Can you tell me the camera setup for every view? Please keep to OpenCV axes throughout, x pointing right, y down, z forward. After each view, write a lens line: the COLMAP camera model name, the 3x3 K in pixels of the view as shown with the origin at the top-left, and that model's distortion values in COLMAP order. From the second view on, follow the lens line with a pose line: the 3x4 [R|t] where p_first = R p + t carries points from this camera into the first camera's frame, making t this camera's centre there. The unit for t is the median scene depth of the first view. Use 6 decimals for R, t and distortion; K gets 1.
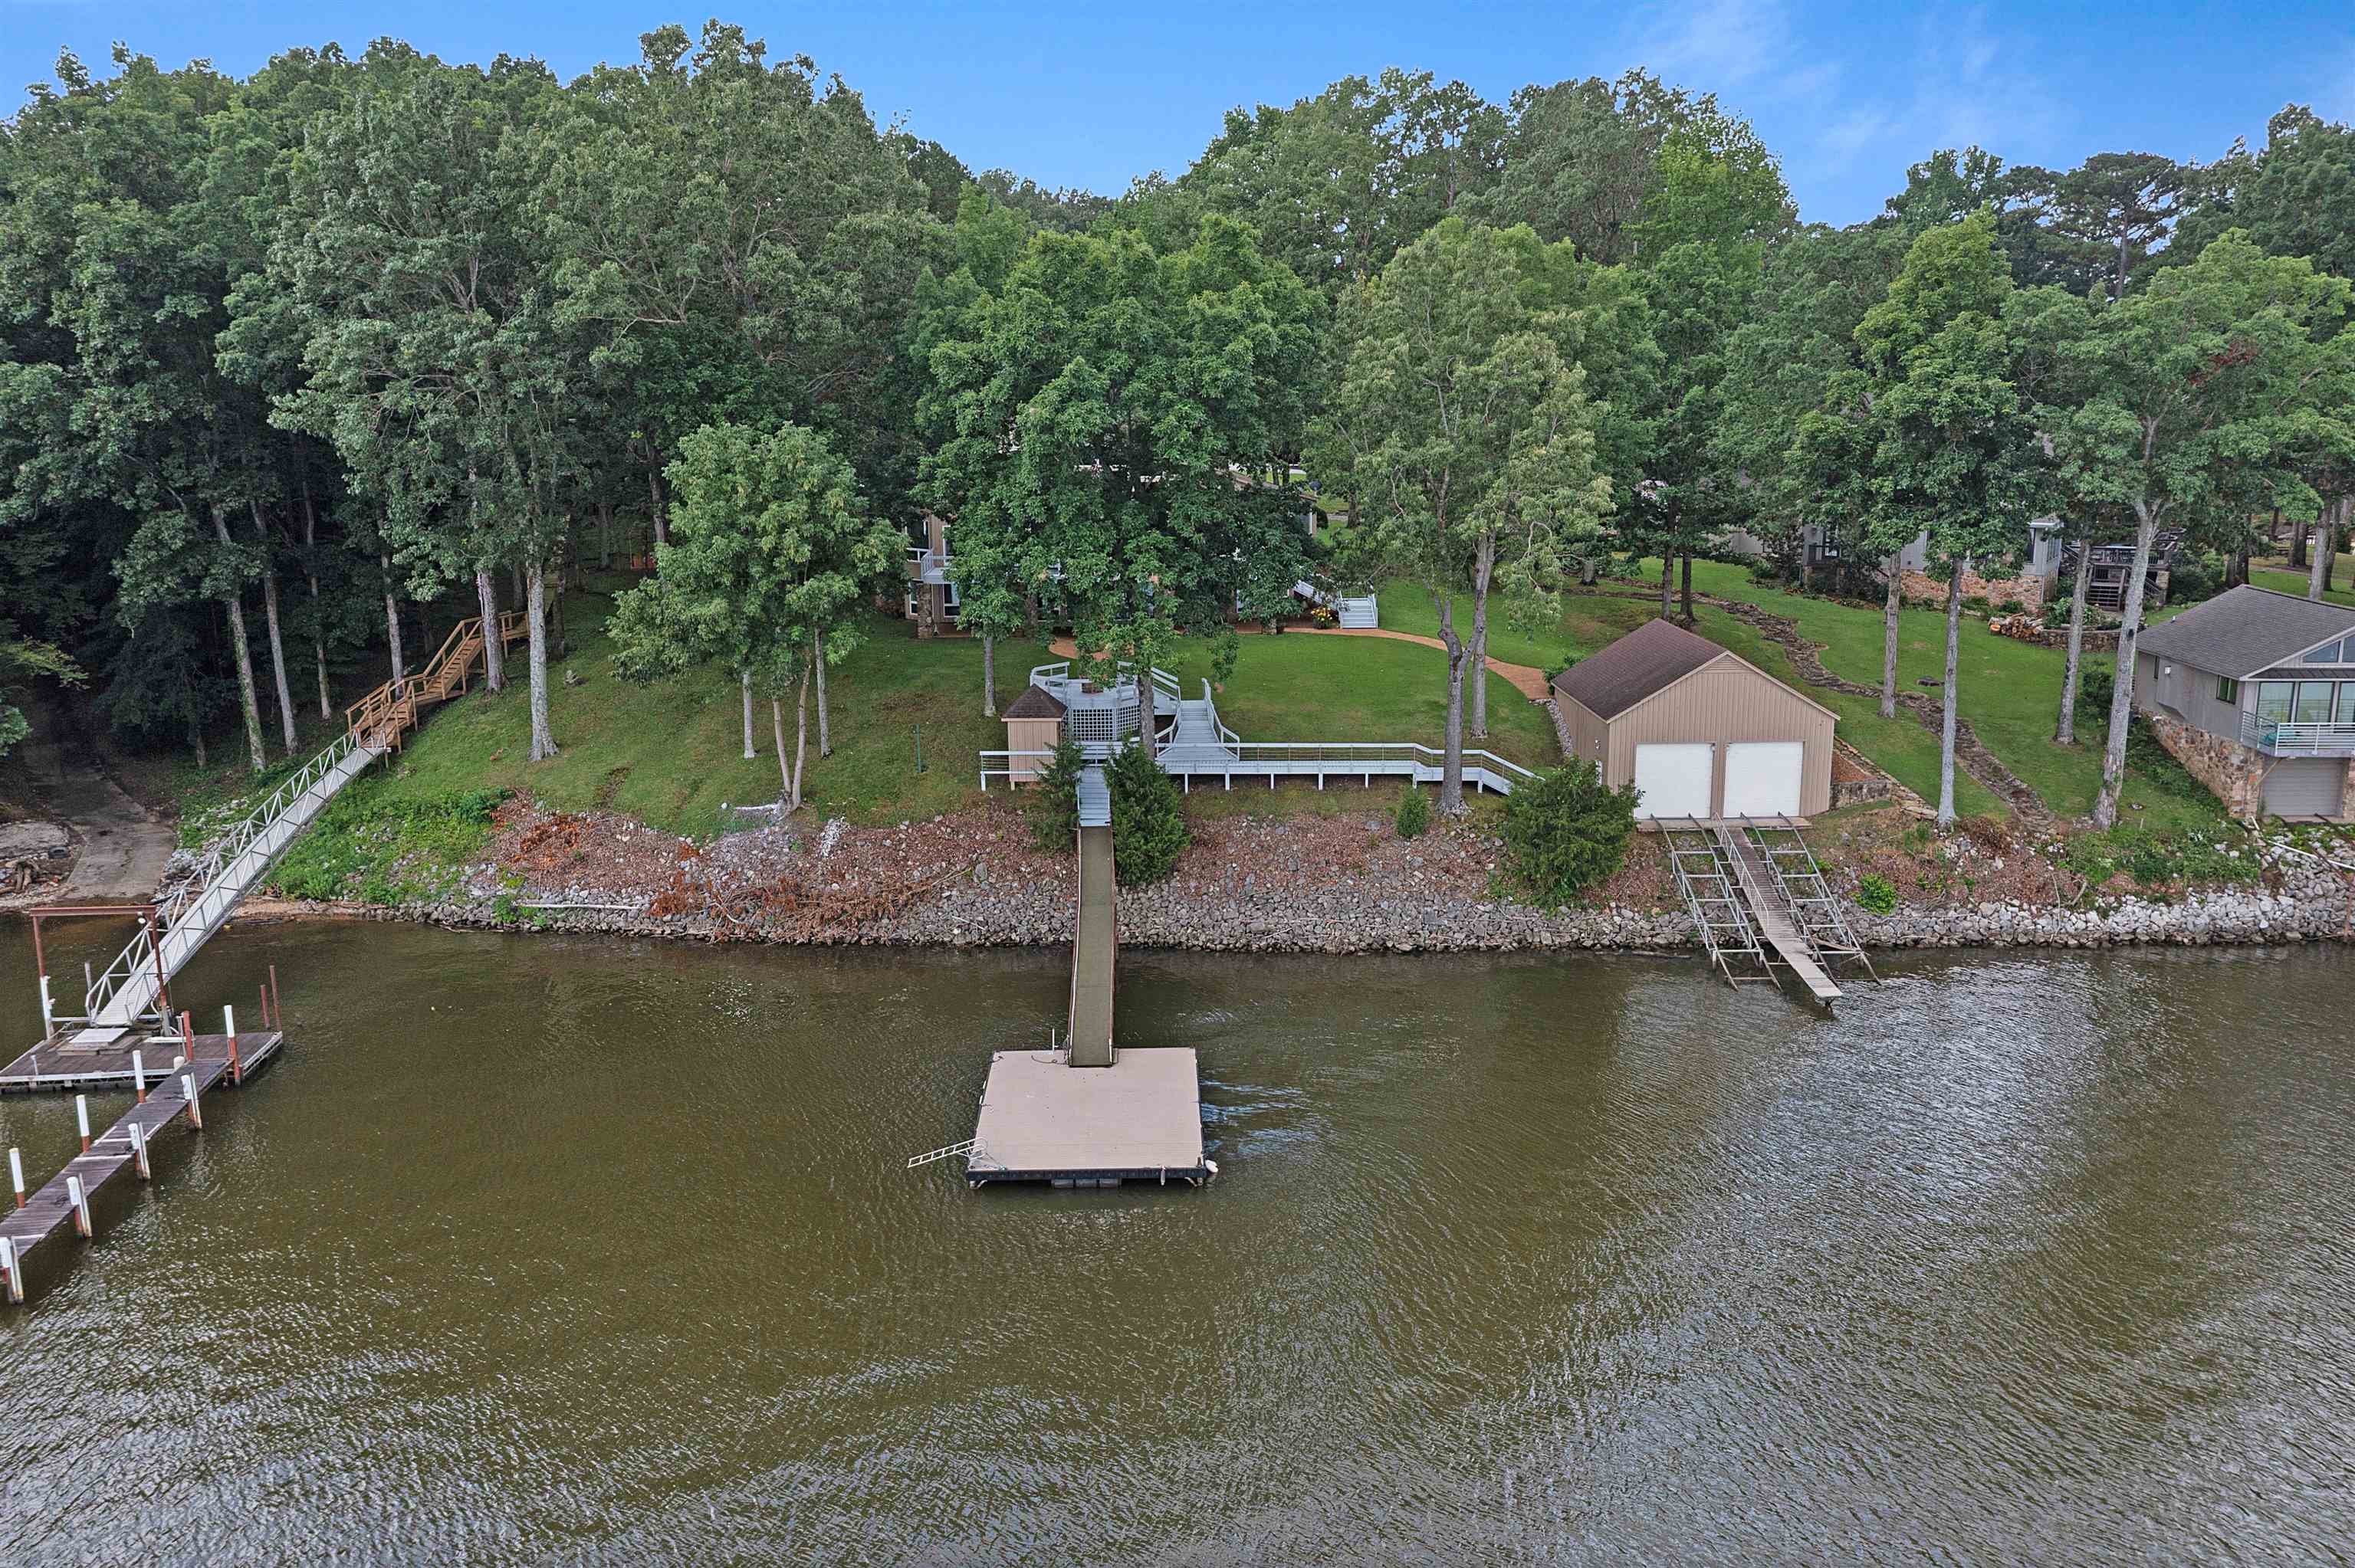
lens RADIAL K [[1981.0, 0, 1177.5], [0, 1981.0, 784.0], [0, 0, 1]] dist [0.035740, 0.005738]
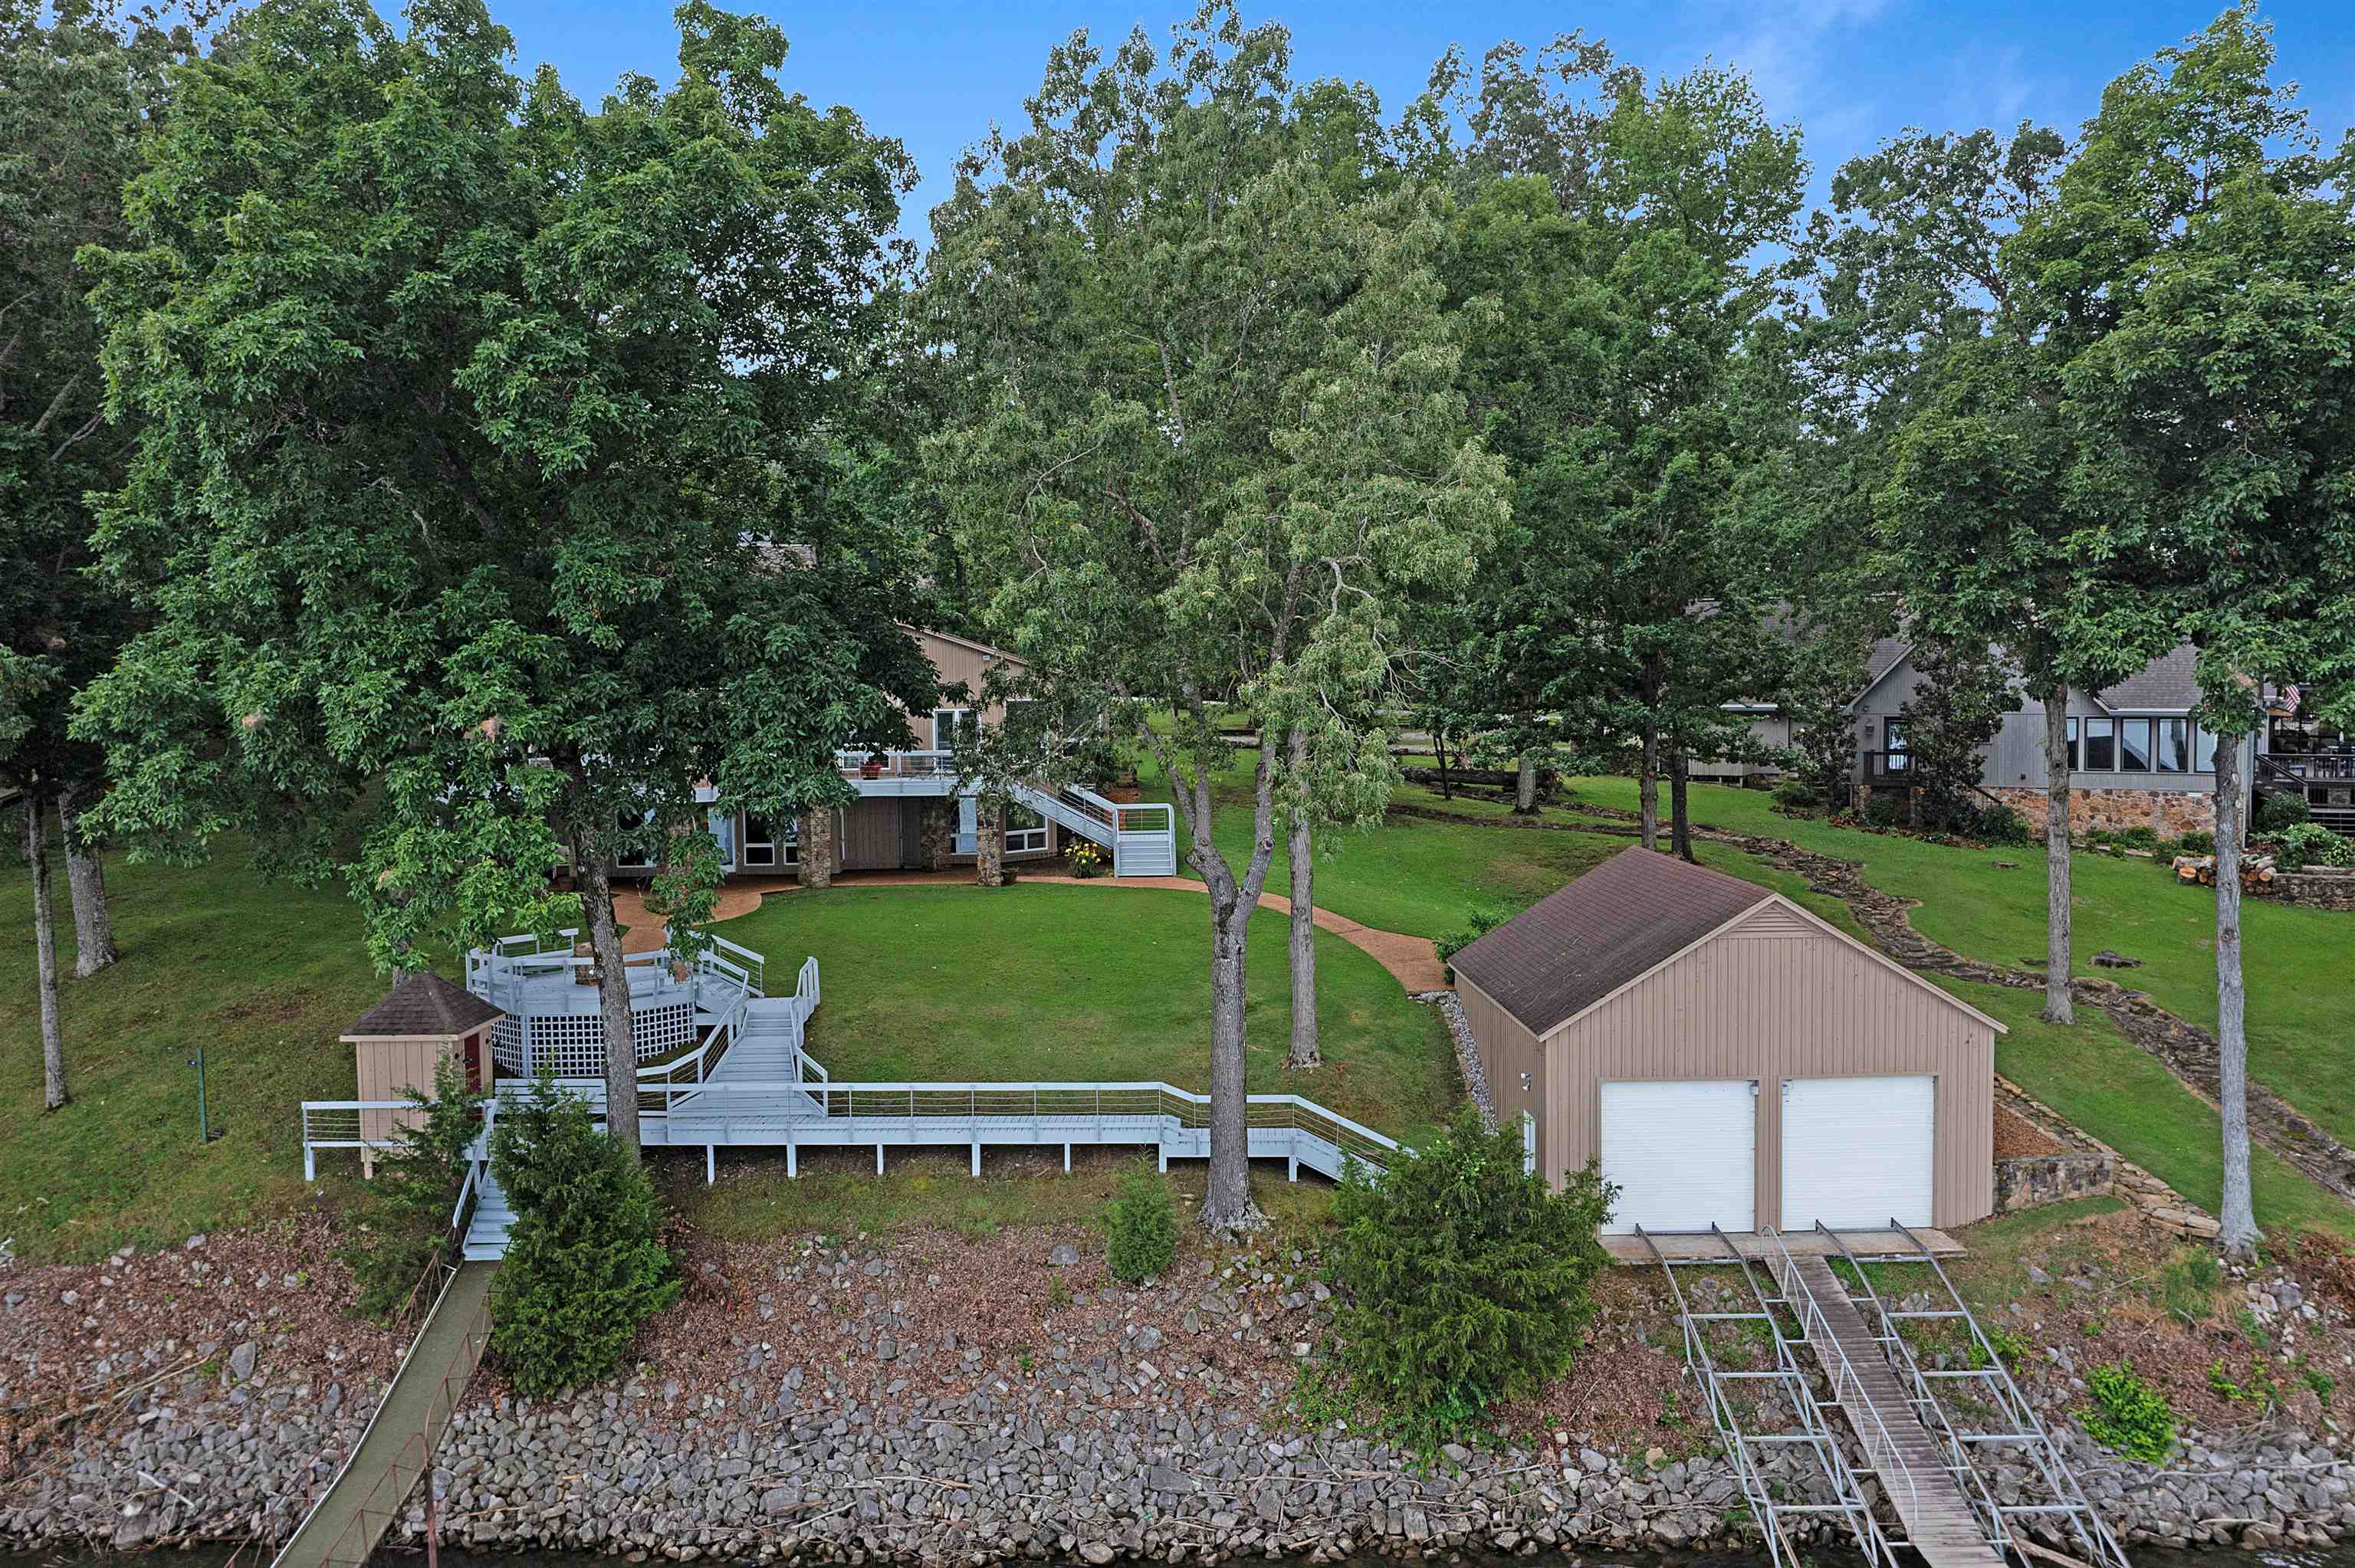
lens RADIAL K [[1918.3, 0, 1177.5], [0, 1918.3, 784.0], [0, 0, 1]] dist [0.014583, 0.001243]
pose [[0.999989, -0.004636, 0.000953, 0.126268], [0.004726, 0.988497, -0.151165, -0.022111], [-0.000241, 0.151168, 0.988508, 0.518406]]
